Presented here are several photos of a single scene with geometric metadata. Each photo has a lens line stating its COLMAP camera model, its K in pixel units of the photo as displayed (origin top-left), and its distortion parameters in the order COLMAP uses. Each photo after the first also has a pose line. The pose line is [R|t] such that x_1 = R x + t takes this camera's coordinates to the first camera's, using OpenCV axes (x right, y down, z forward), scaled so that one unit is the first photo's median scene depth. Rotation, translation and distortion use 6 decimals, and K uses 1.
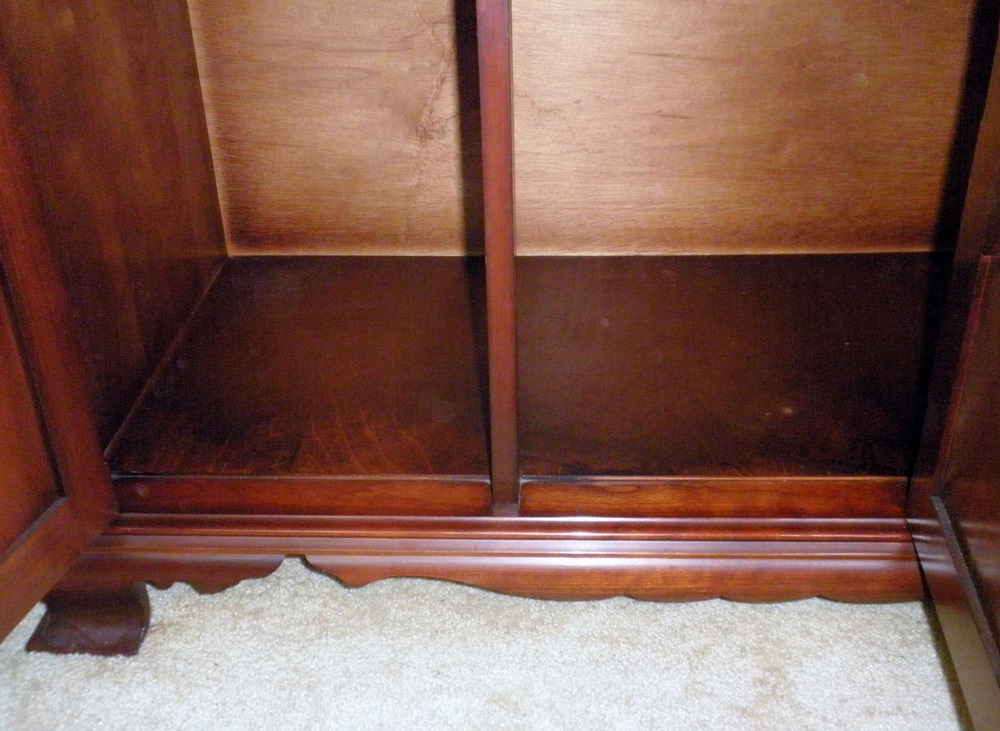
lens RADIAL K [[1083.3, 0, 500.8], [0, 1083.3, 364.1], [0, 0, 1]] dist [-0.026422, 0.000000]
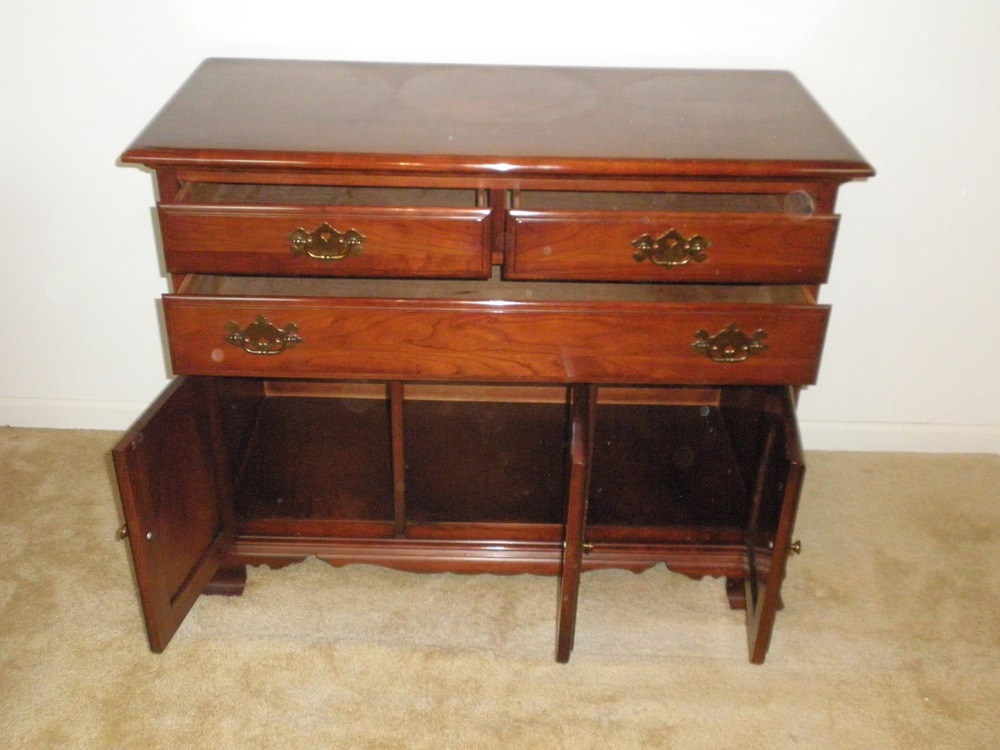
lens RADIAL K [[1082.5, 0, 499.3], [0, 1082.5, 376.0], [0, 0, 1]] dist [-0.009508, 0.000000]
pose [[0.997910, 0.020688, 0.061224, 0.067346], [-0.022643, 0.999250, 0.031420, -0.296642], [-0.060528, -0.032741, 0.997629, -1.378565]]
